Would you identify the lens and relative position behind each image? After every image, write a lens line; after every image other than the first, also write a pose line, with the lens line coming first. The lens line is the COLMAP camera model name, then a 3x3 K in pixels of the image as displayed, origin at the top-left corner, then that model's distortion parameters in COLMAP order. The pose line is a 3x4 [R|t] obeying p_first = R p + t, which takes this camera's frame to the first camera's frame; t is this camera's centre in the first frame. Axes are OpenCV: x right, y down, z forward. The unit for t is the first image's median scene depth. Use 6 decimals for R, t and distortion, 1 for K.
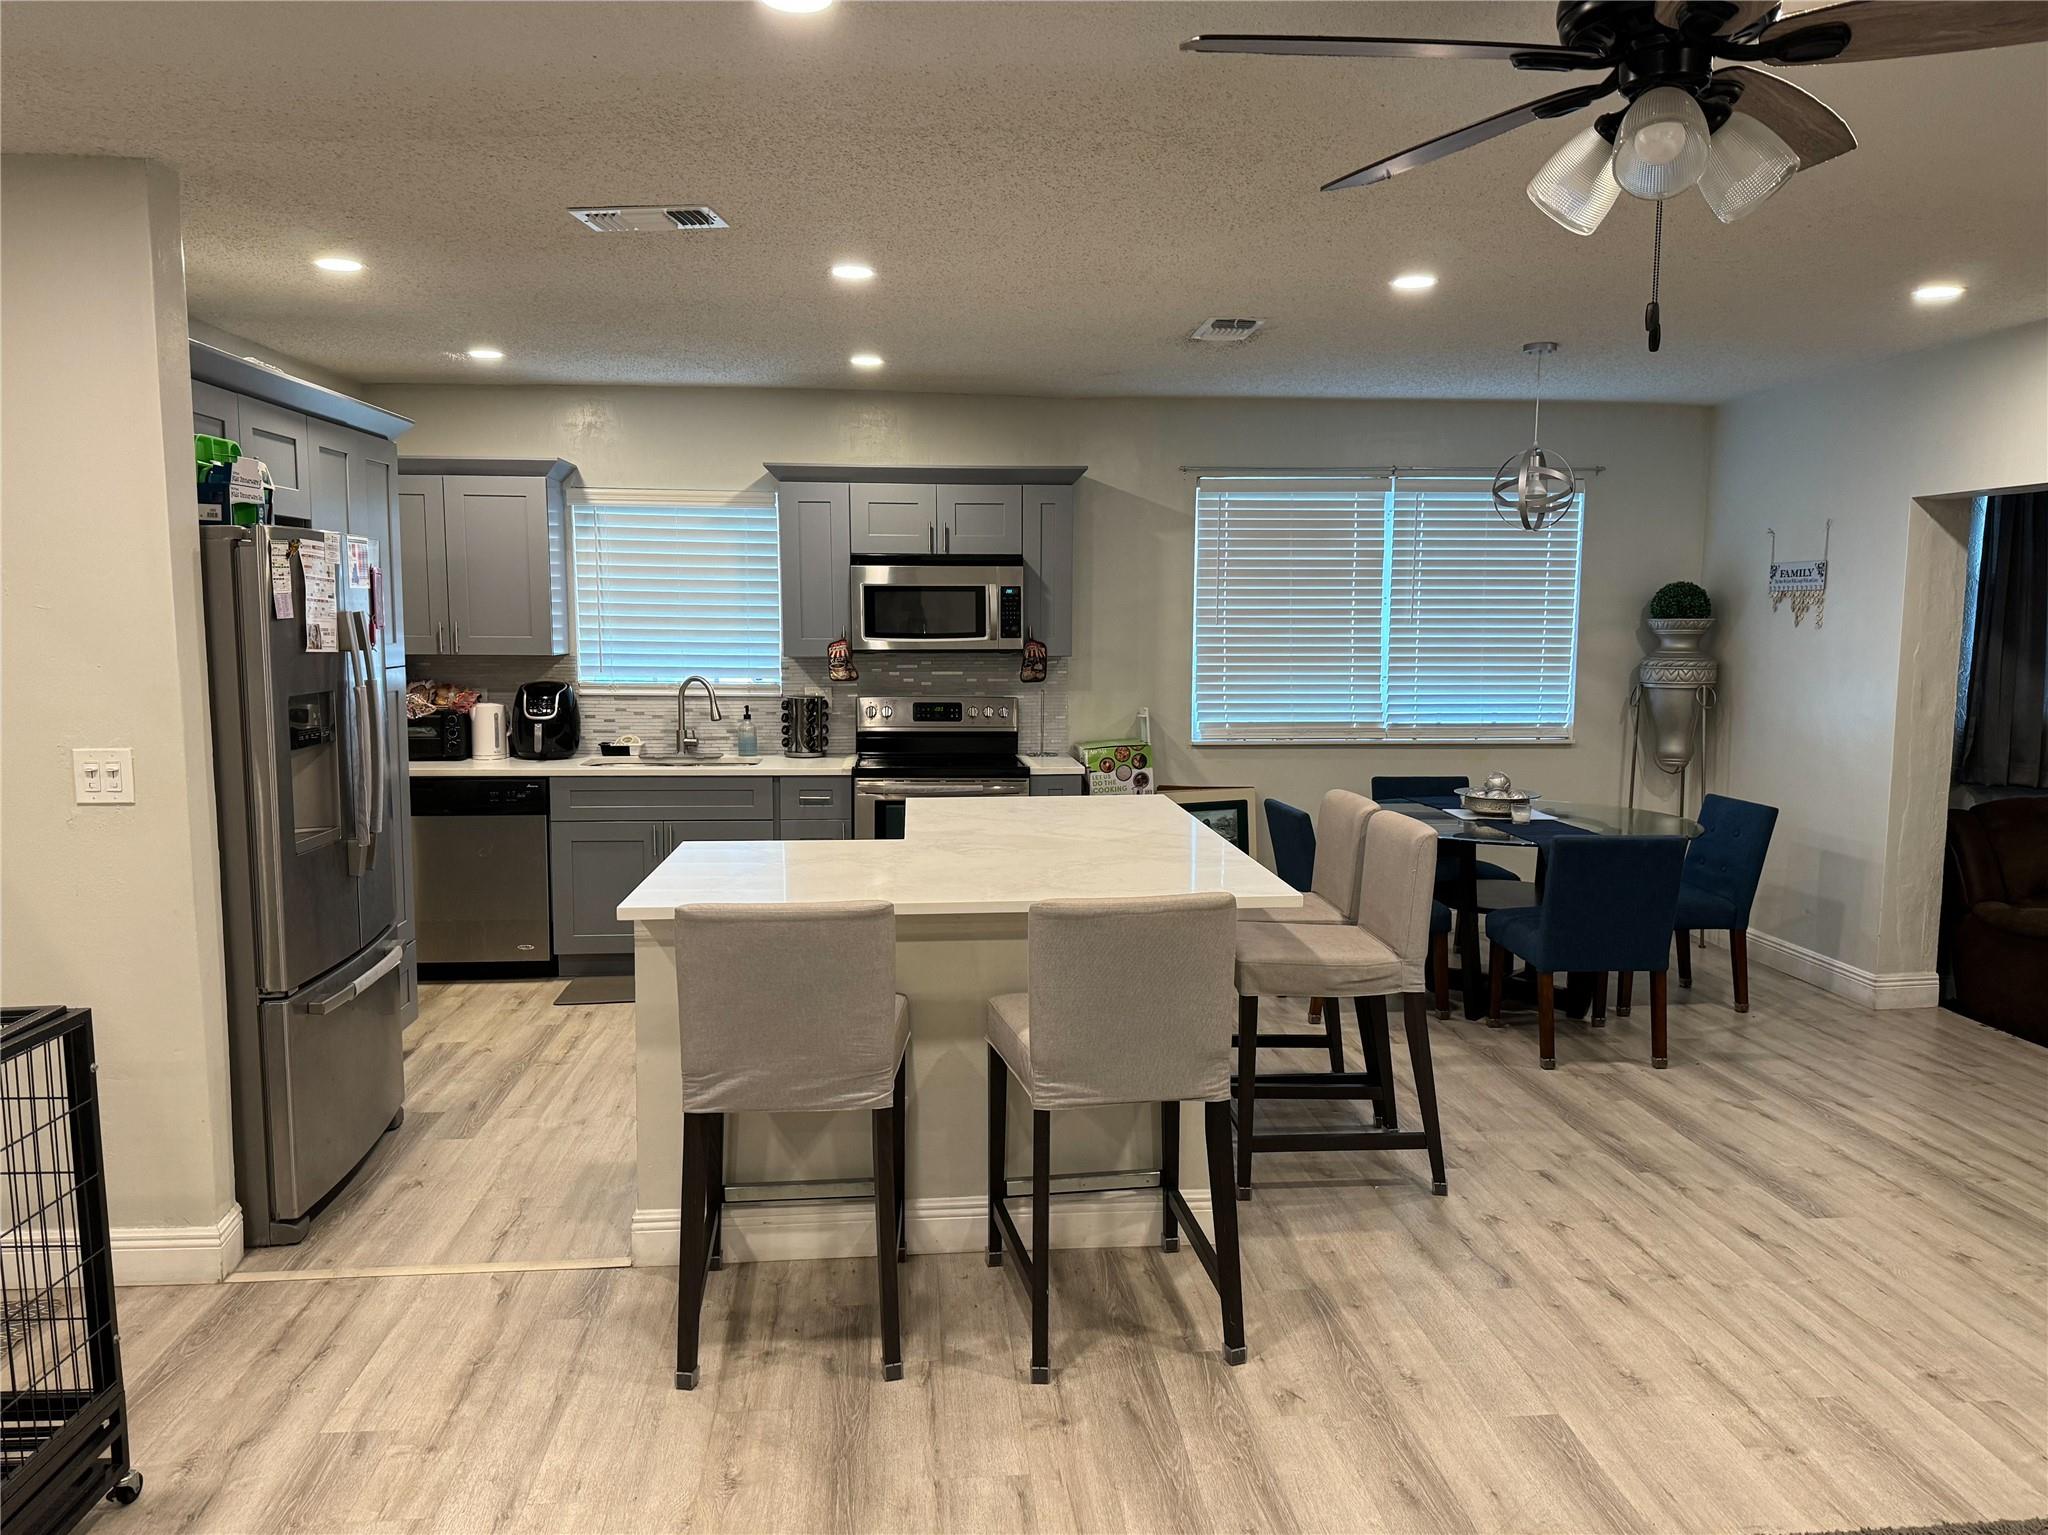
lens RADIAL K [[1472.4, 0, 1024.0], [0, 1472.4, 767.5], [0, 0, 1]] dist [0.094281, -0.121262]
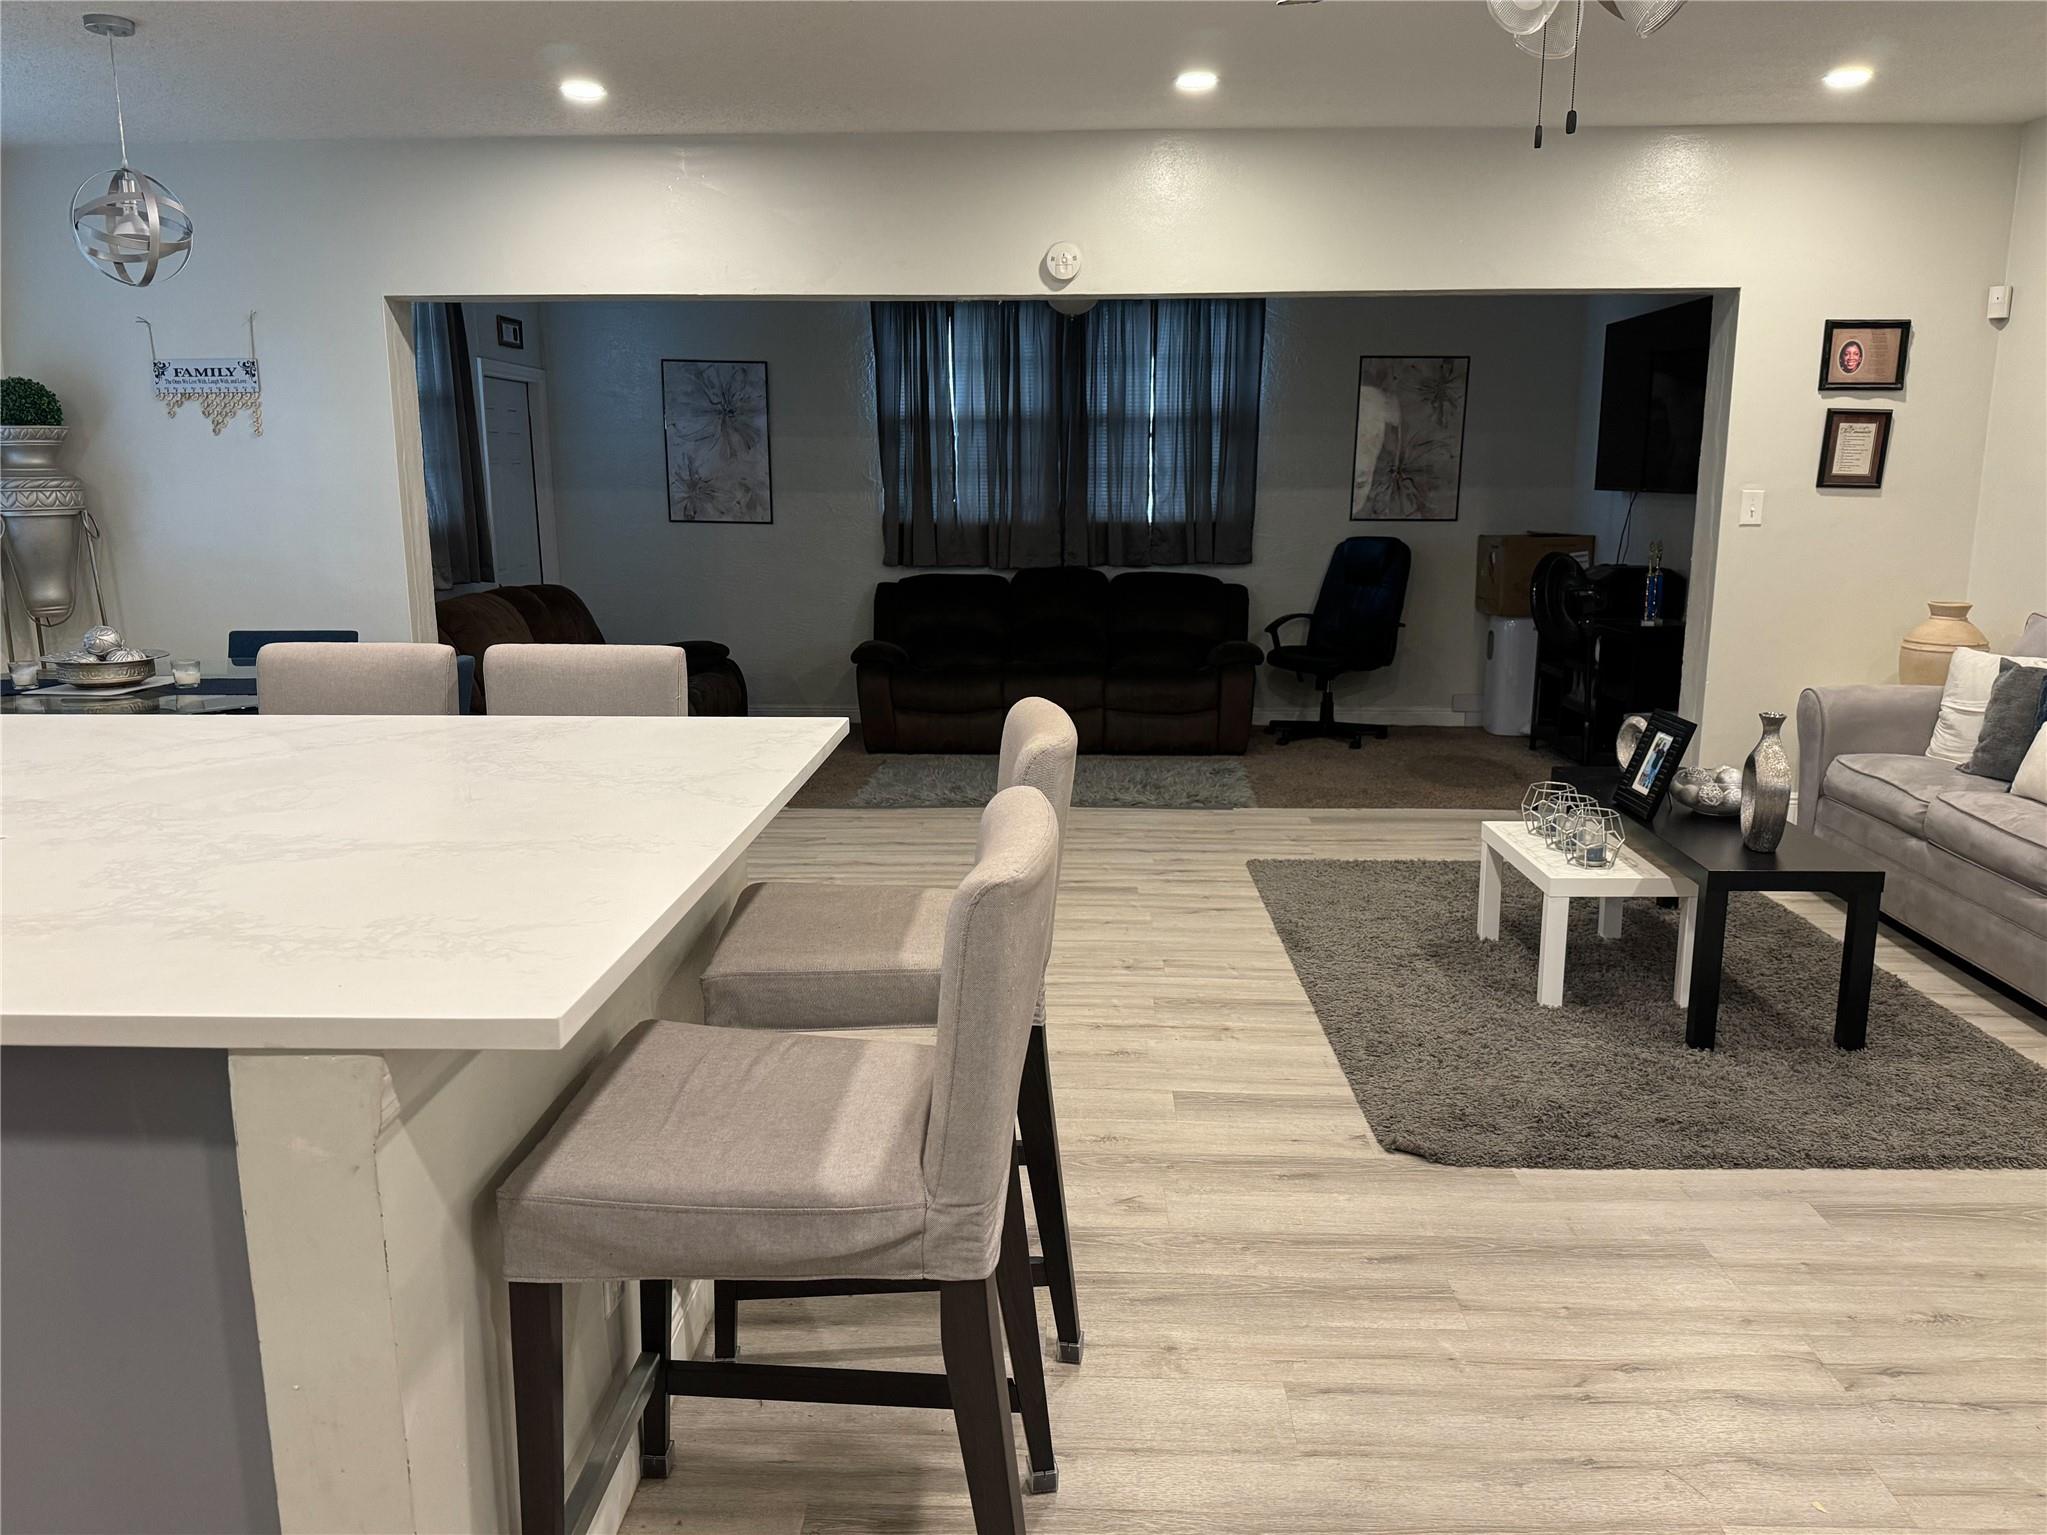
lens RADIAL K [[1471.7, 0, 1023.5], [0, 1471.7, 767.5], [0, 0, 1]] dist [0.094281, -0.121262]
pose [[0.105086, -0.190720, 0.976003, -0.323473], [0.109447, 0.977694, 0.179266, -0.009416], [-0.988422, 0.087982, 0.123616, 0.439689]]
